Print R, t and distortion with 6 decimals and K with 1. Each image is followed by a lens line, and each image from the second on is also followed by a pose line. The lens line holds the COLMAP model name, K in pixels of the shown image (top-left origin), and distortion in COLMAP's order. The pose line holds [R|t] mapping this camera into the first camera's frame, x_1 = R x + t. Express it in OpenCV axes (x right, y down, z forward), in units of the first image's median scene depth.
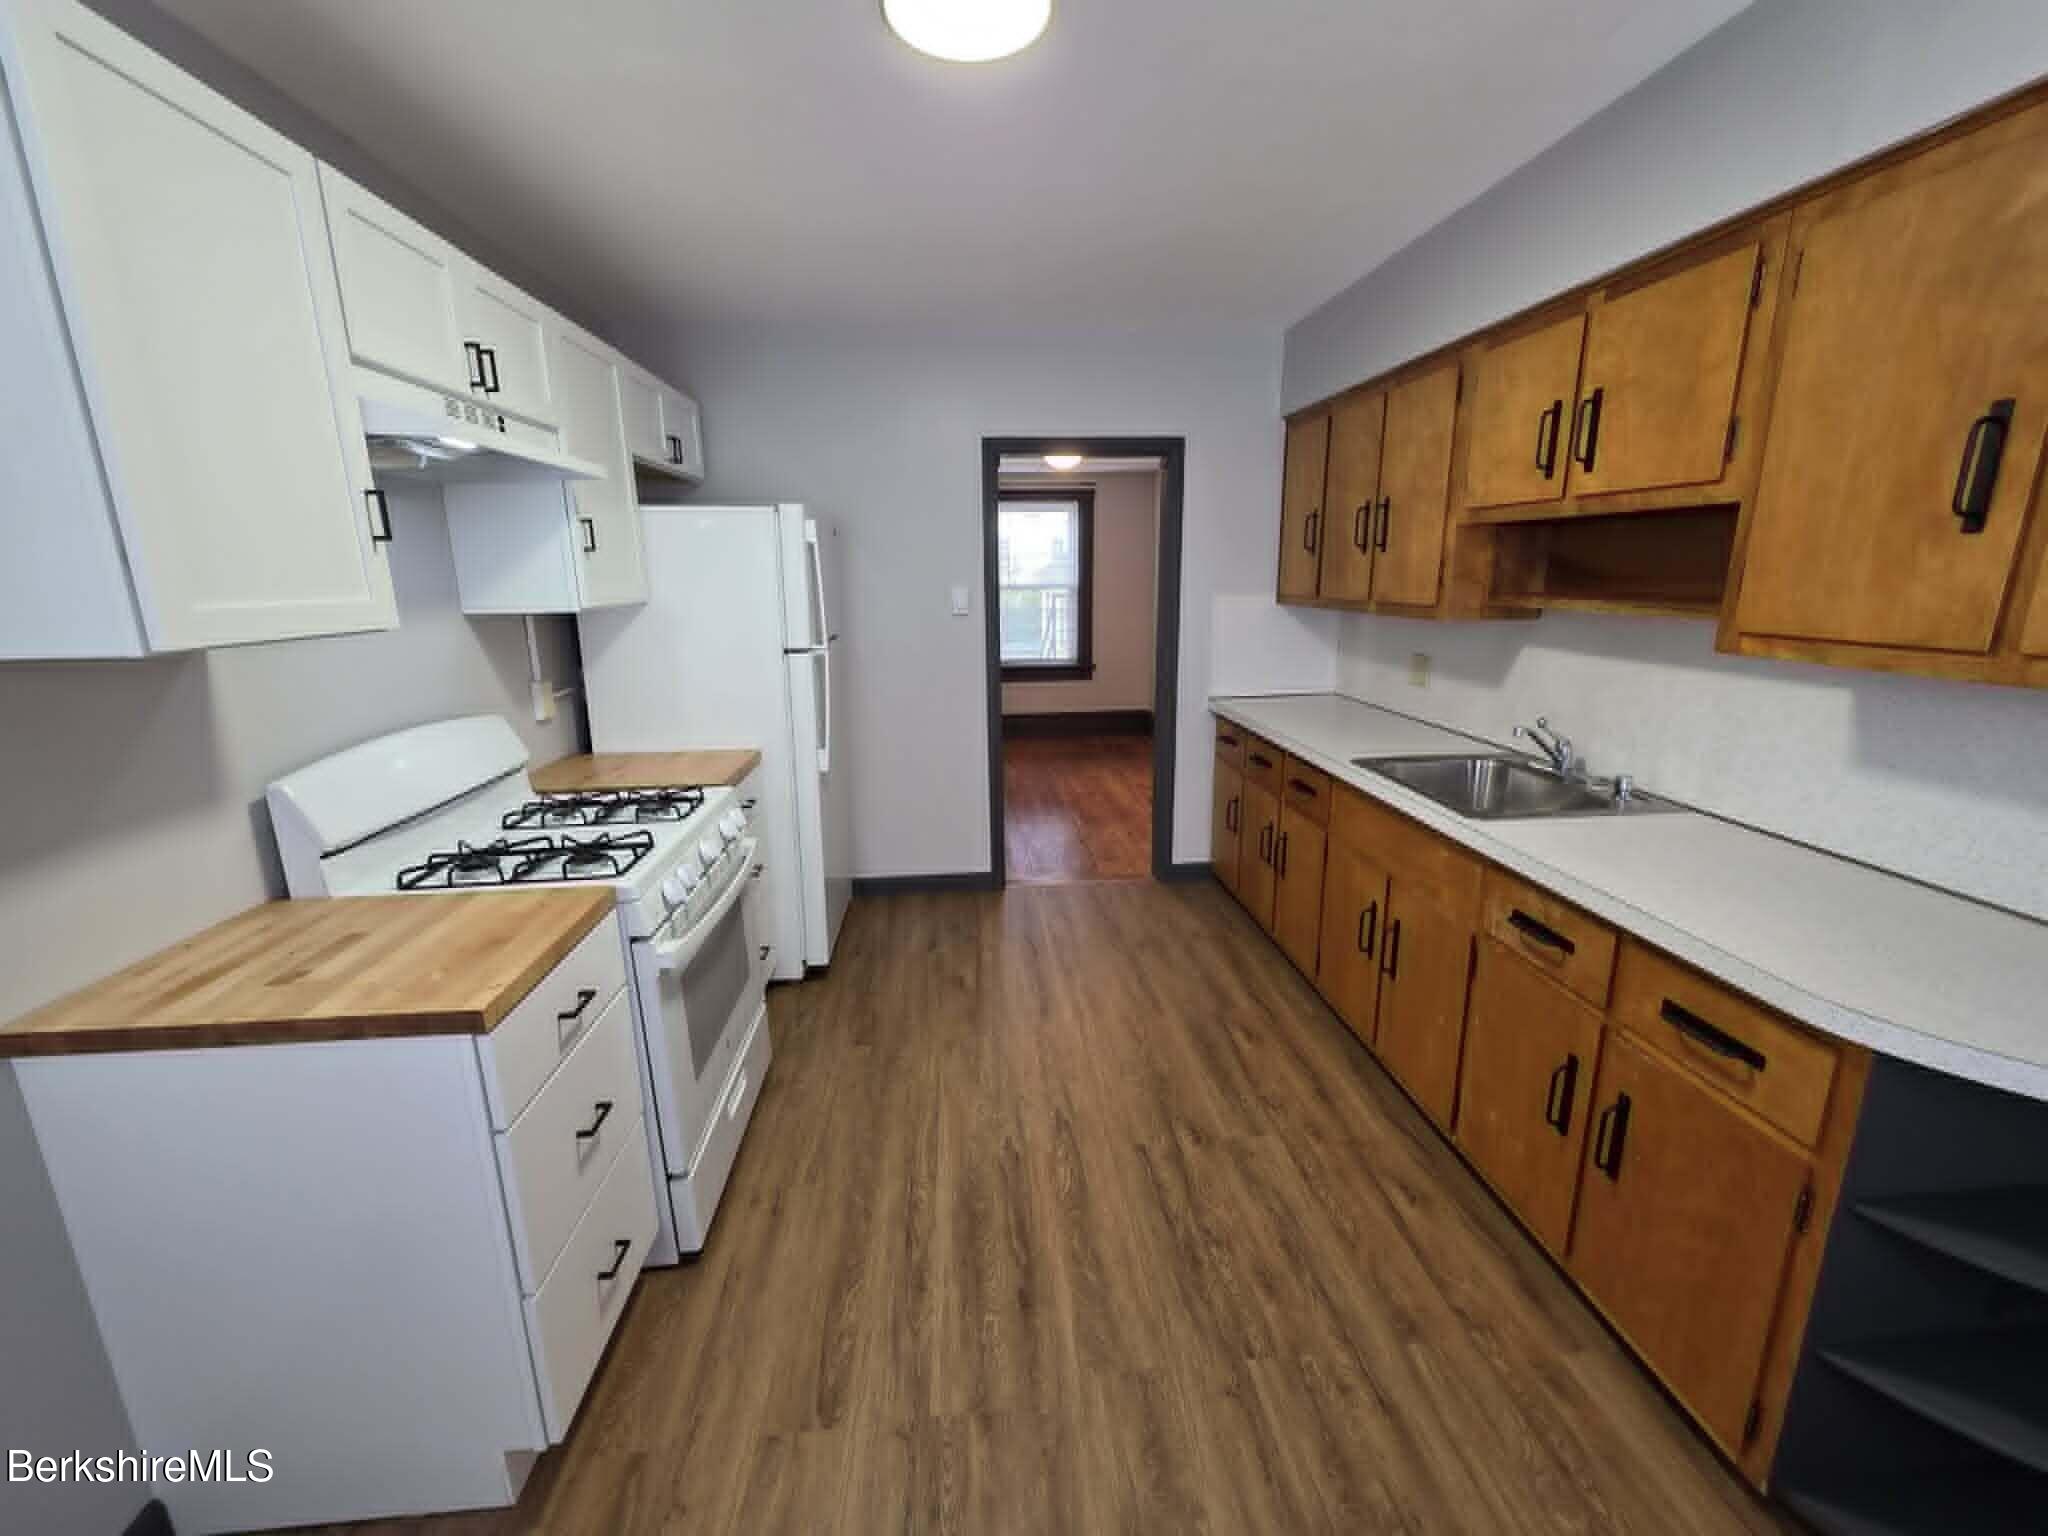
lens RADIAL K [[814.7, 0, 1021.0], [0, 814.7, 757.1], [0, 0, 1]] dist [0.006497, -0.000964]
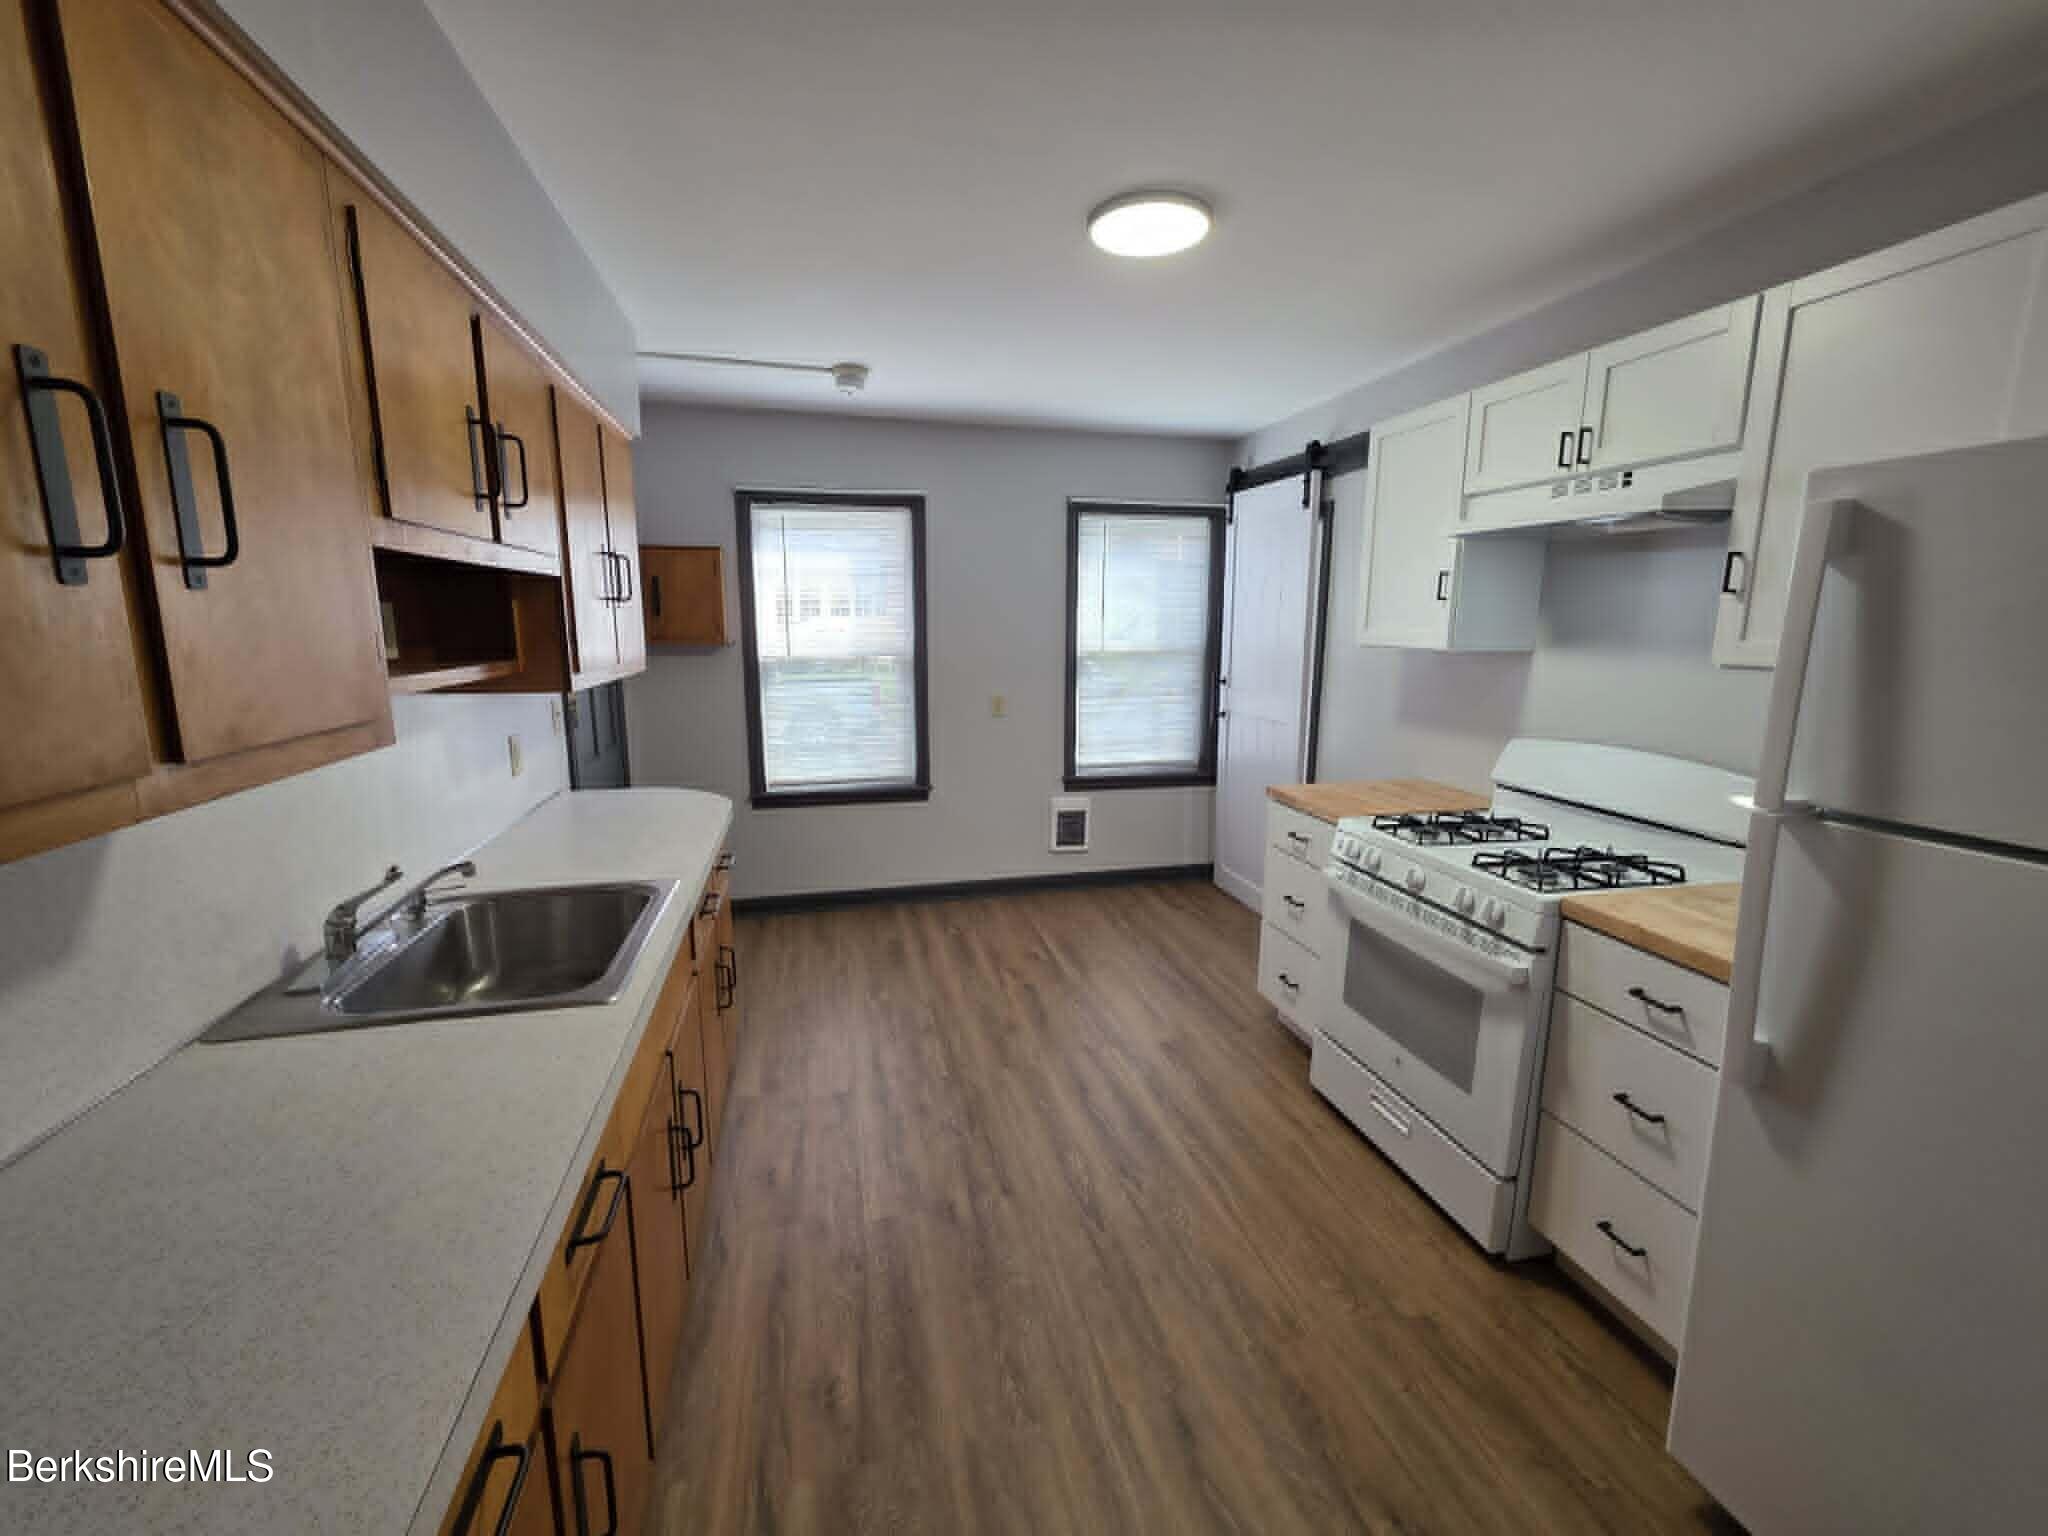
lens RADIAL K [[814.7, 0, 1021.0], [0, 814.7, 757.1], [0, 0, 1]] dist [0.006497, -0.000964]
pose [[-0.987774, 0.038113, -0.151161, 0.282344], [-0.023718, 0.921623, 0.387362, -0.433657], [0.154077, 0.386211, -0.909451, 1.833147]]
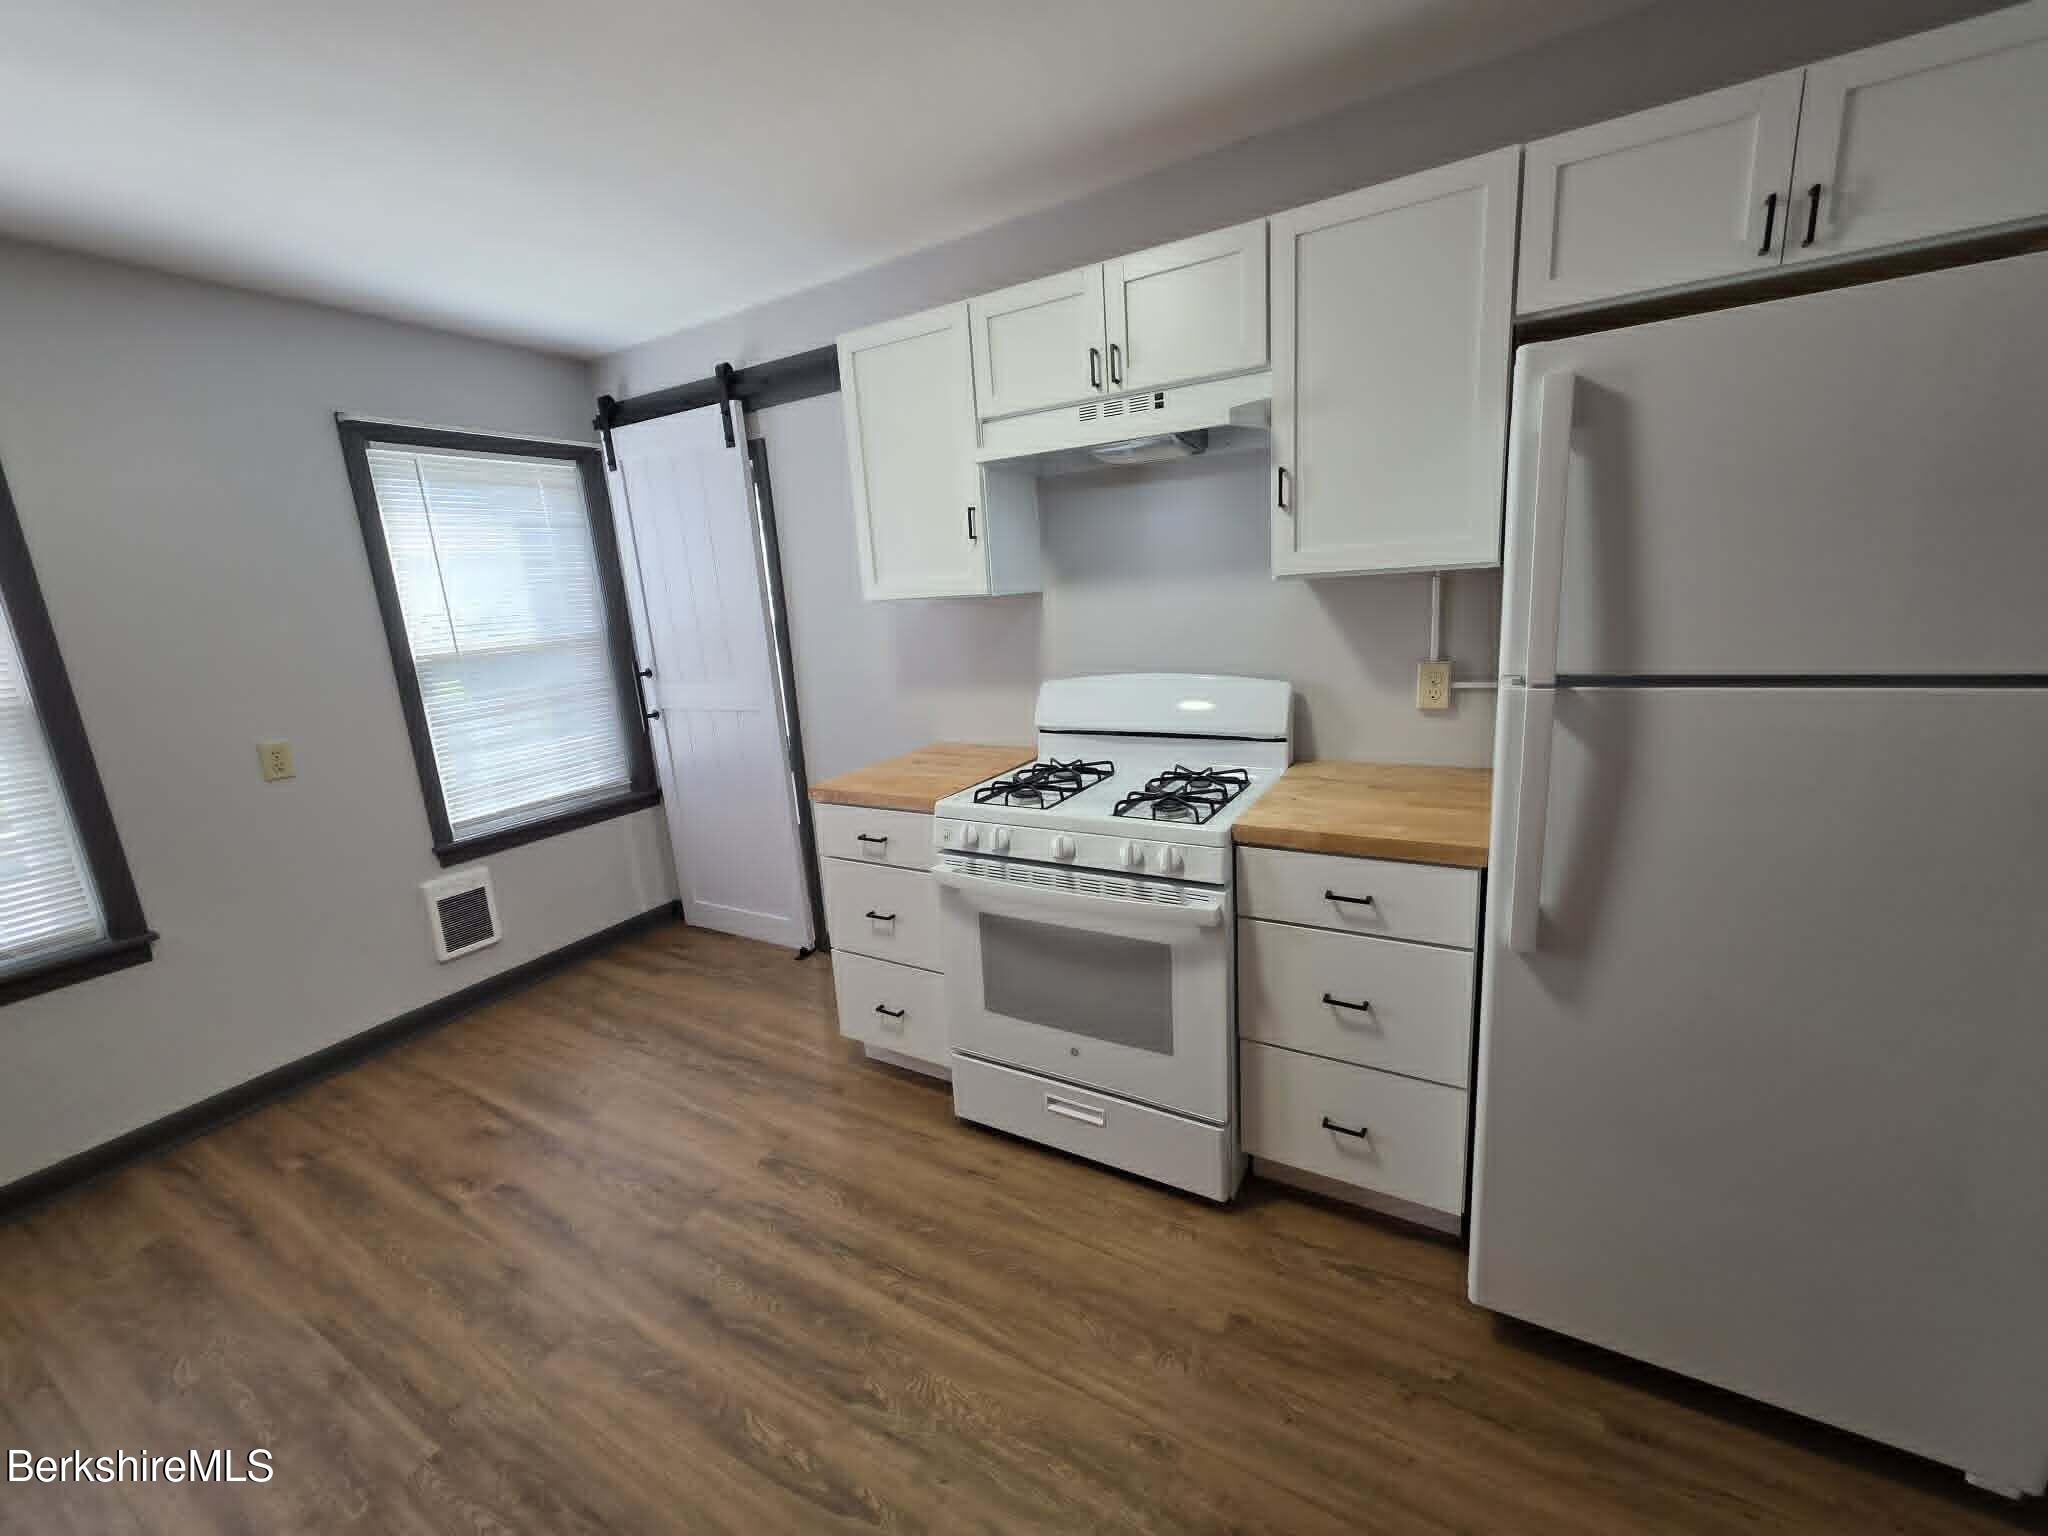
lens RADIAL K [[814.7, 0, 1021.0], [0, 814.7, 757.1], [0, 0, 1]] dist [0.006497, -0.000964]
pose [[-0.566633, 0.225082, -0.792631, 0.363920], [-0.110781, 0.932422, 0.343973, -0.299134], [0.816489, 0.282715, -0.503407, 1.403355]]
